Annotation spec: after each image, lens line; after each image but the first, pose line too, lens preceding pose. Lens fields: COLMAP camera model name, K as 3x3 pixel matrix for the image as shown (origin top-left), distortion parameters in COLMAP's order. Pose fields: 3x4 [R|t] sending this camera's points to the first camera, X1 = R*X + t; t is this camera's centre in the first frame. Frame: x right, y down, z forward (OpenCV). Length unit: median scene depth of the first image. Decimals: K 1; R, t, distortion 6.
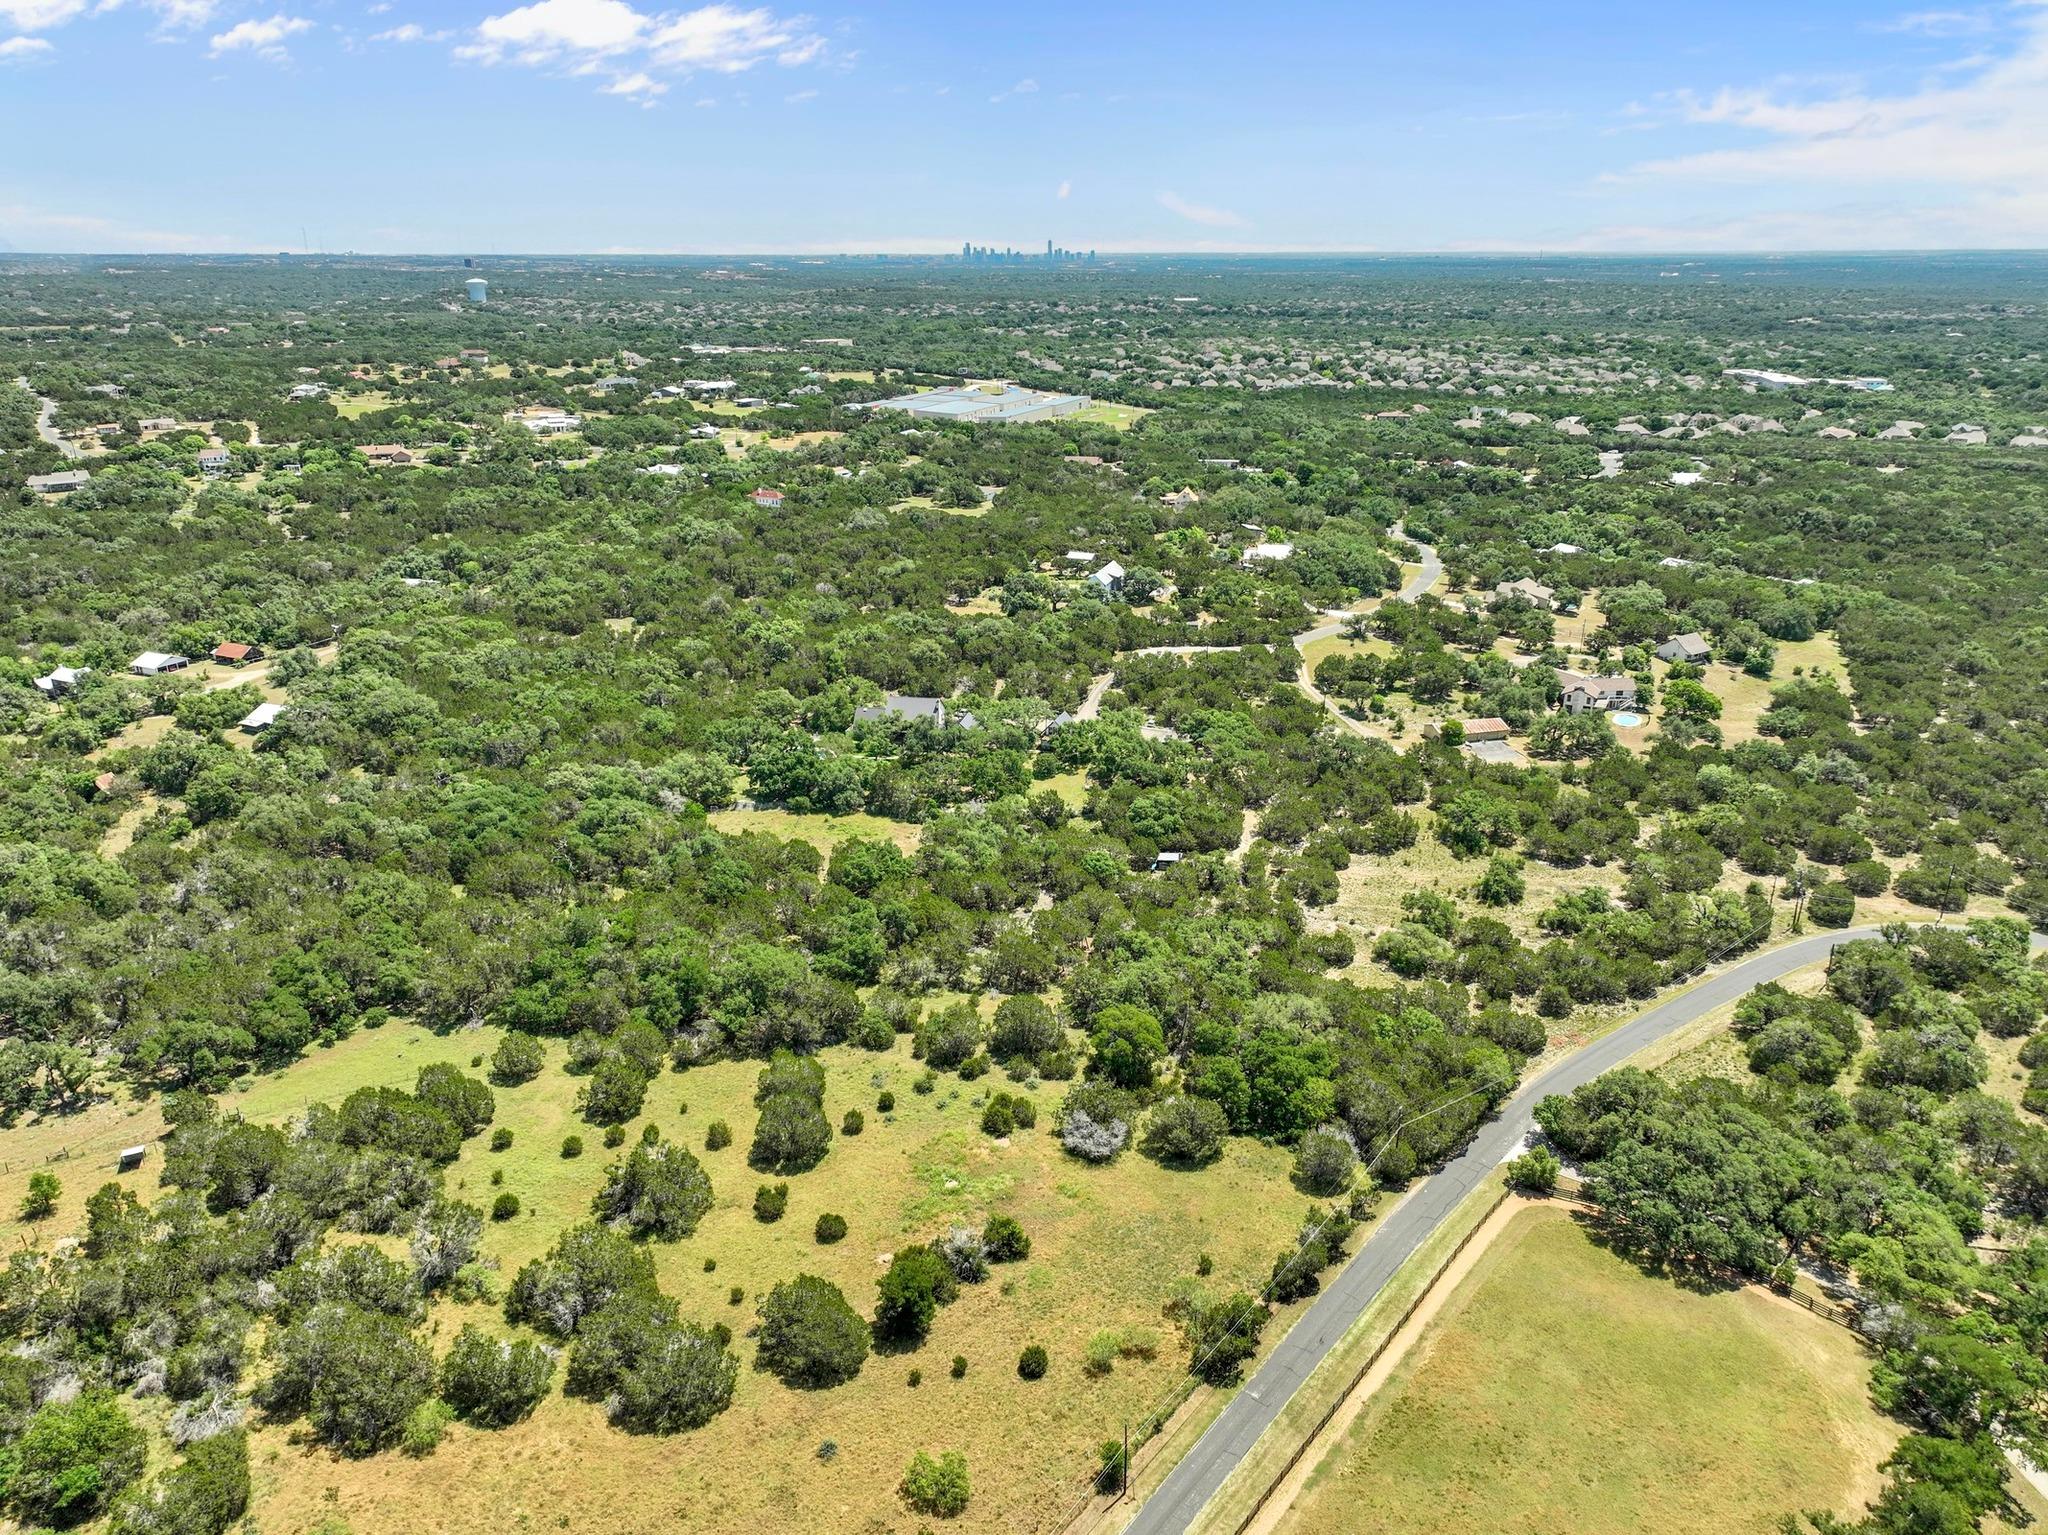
lens RADIAL K [[1441.2, 0, 1024.0], [0, 1441.2, 767.5], [0, 0, 1]] dist [0.005572, 0.005257]
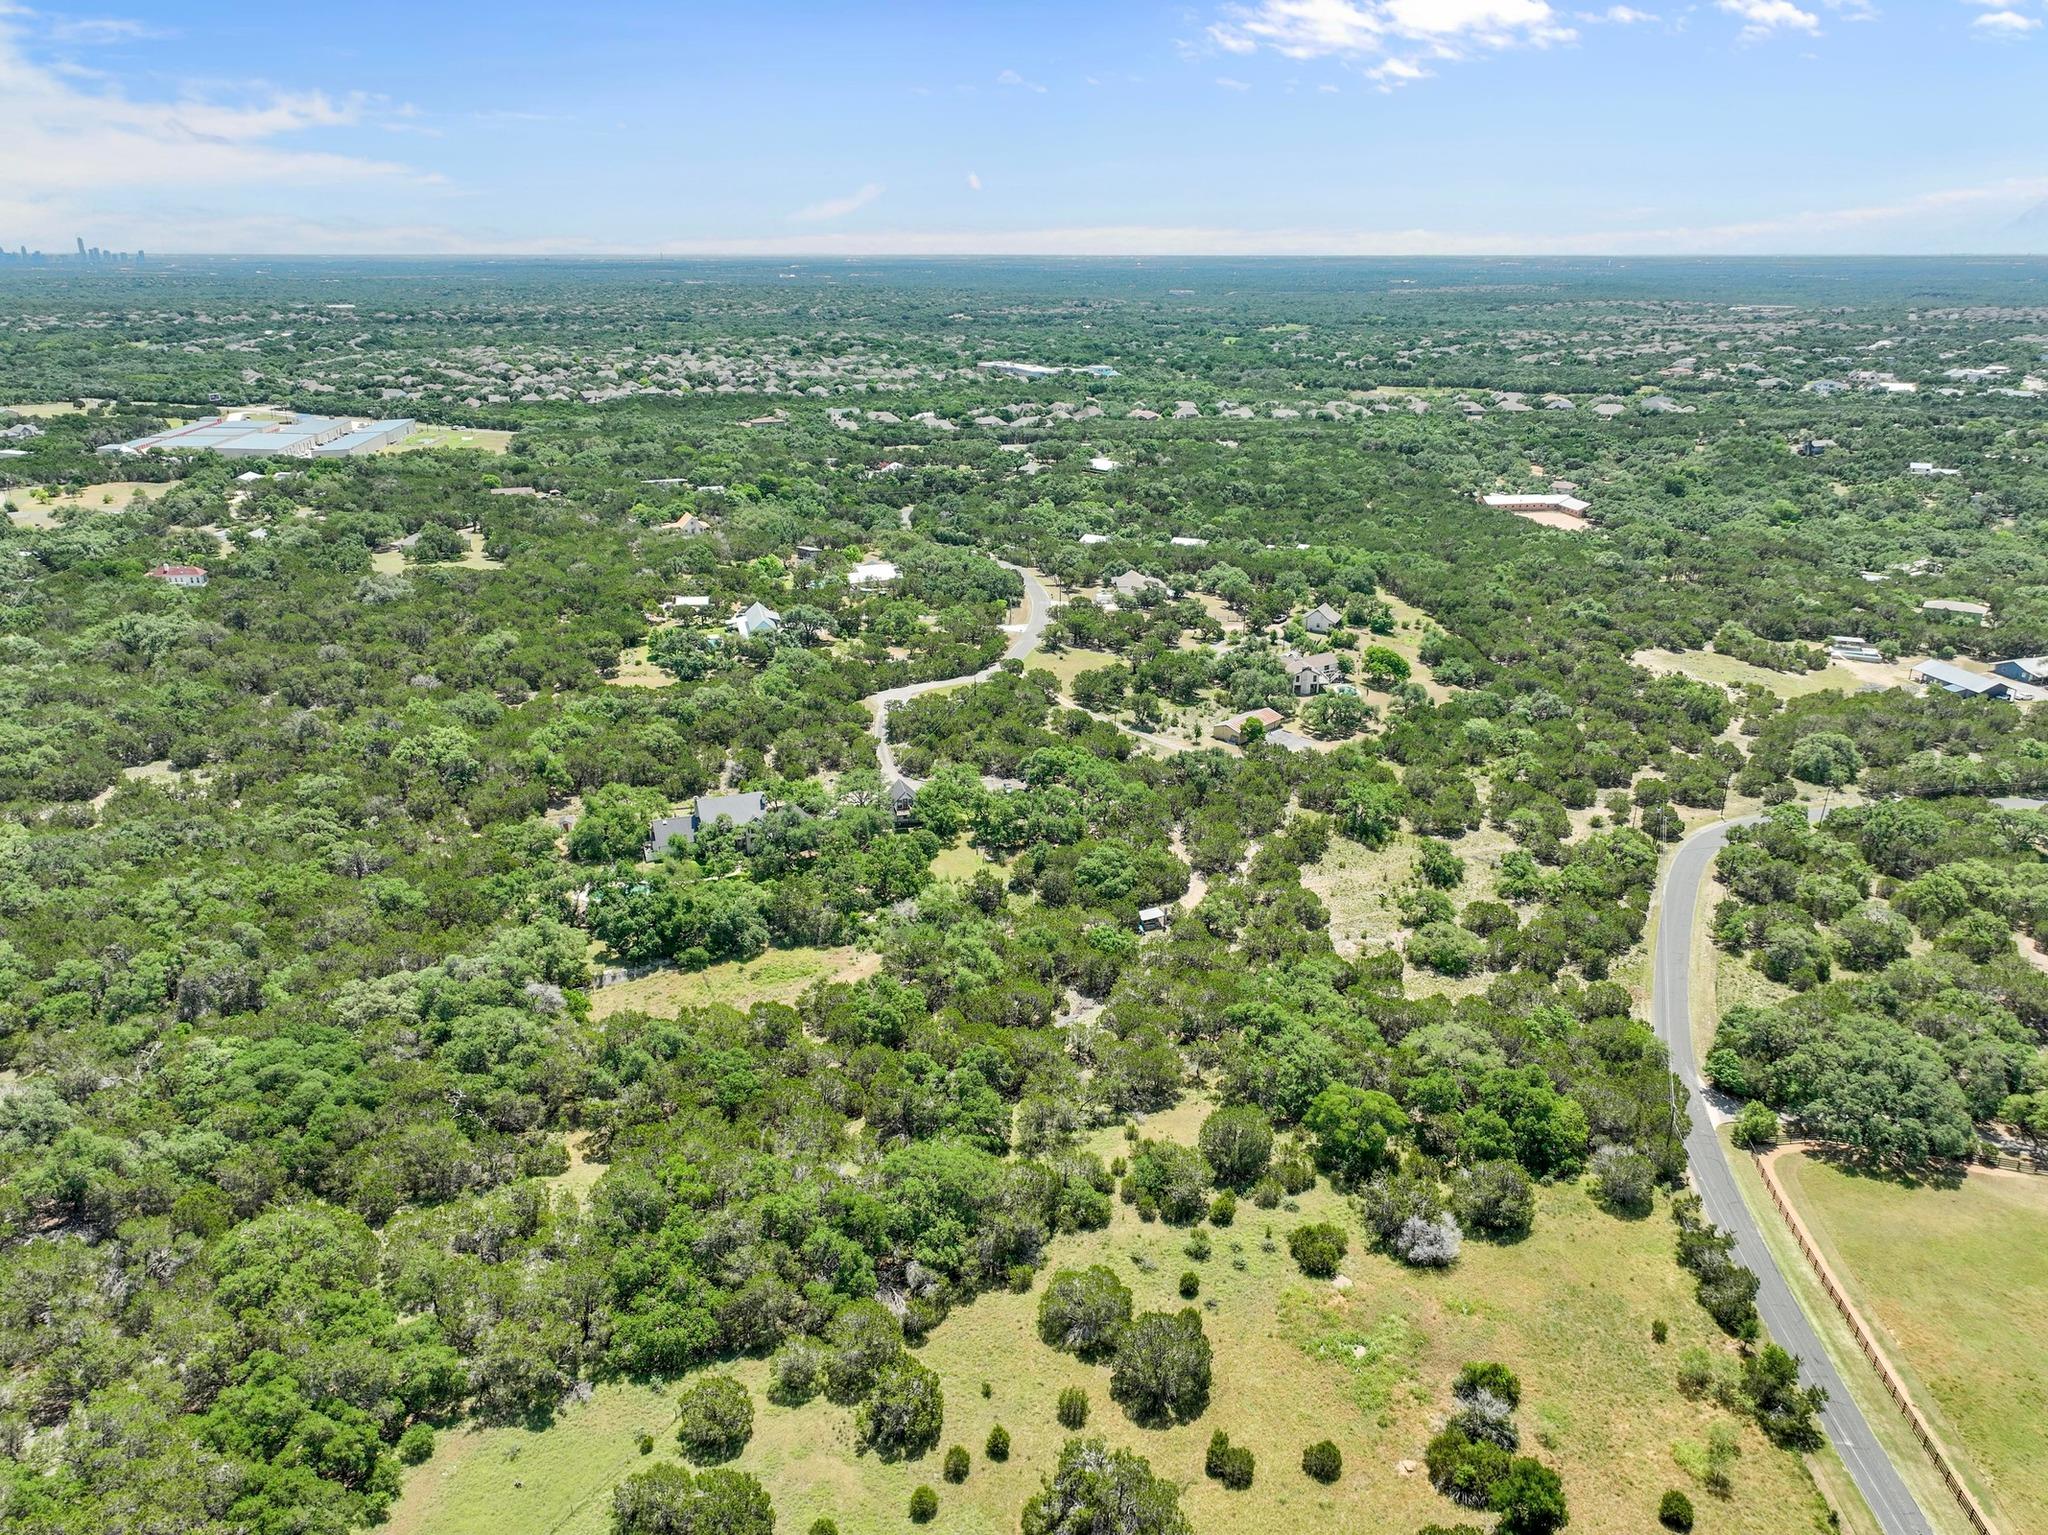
lens RADIAL K [[1441.2, 0, 1024.0], [0, 1441.2, 767.5], [0, 0, 1]] dist [0.005572, 0.005257]
pose [[0.845241, -0.178969, 0.503526, -0.404648], [0.179862, 0.982554, 0.047305, -0.086059], [-0.503208, 0.050581, 0.862684, 0.243133]]
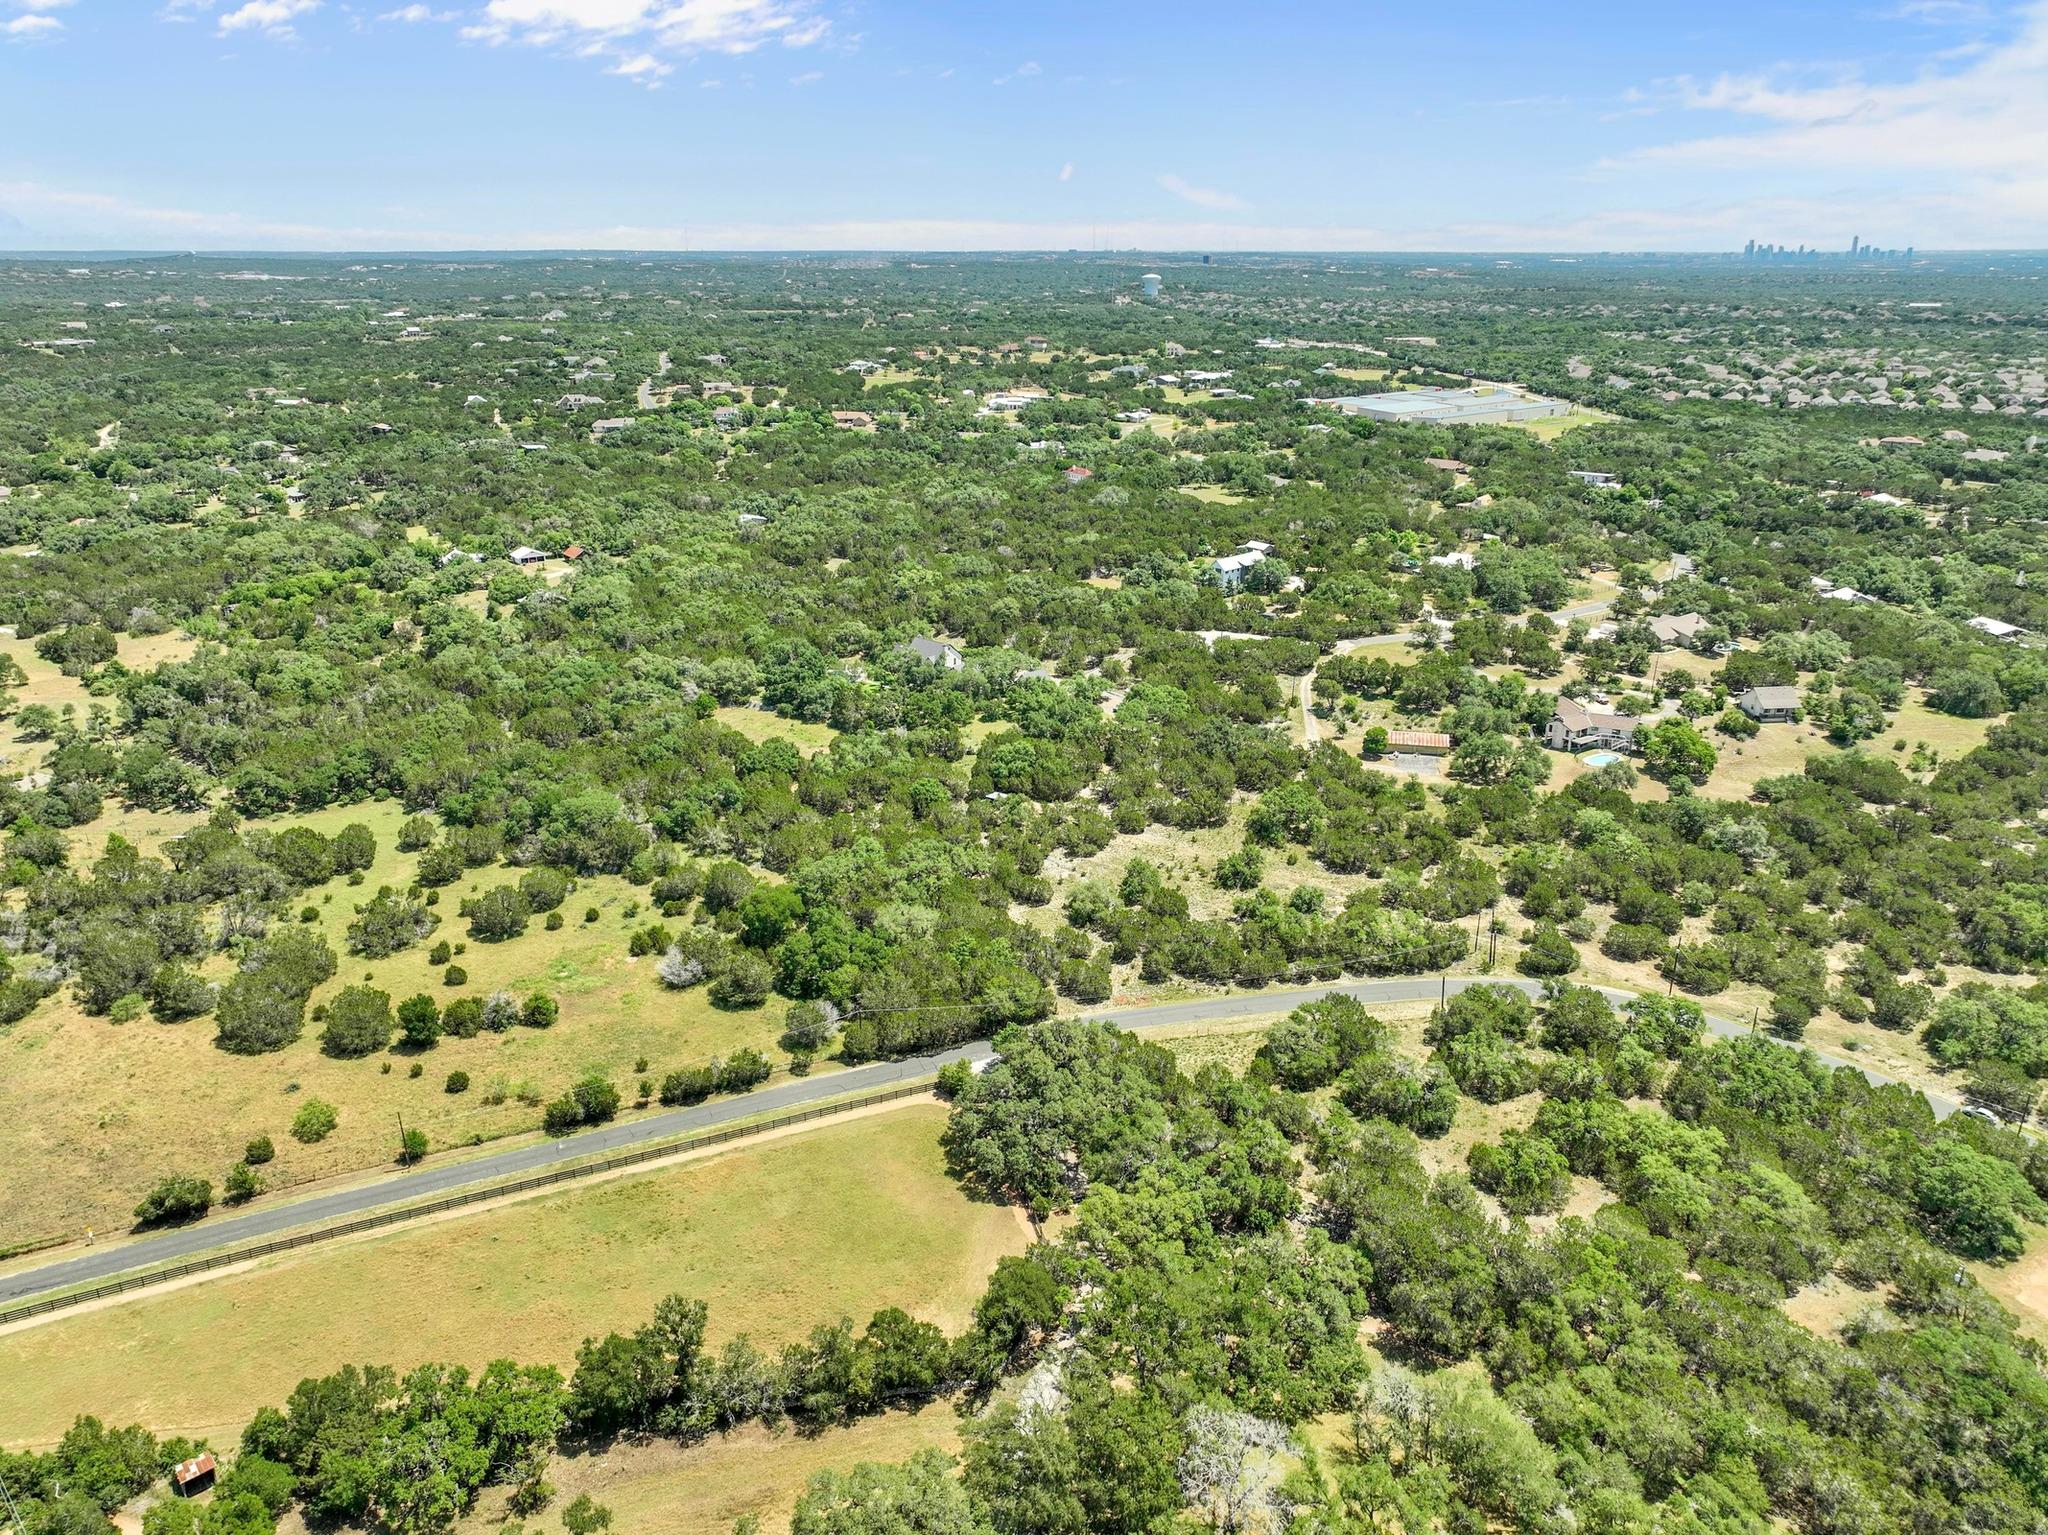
lens RADIAL K [[1399.1, 0, 1024.0], [0, 1399.1, 767.5], [0, 0, 1]] dist [-0.001797, -0.001552]
pose [[0.892697, 0.160316, -0.421179, 0.491066], [-0.155526, 0.986762, 0.045958, -0.011402], [0.422971, 0.024478, 0.905813, 0.010519]]
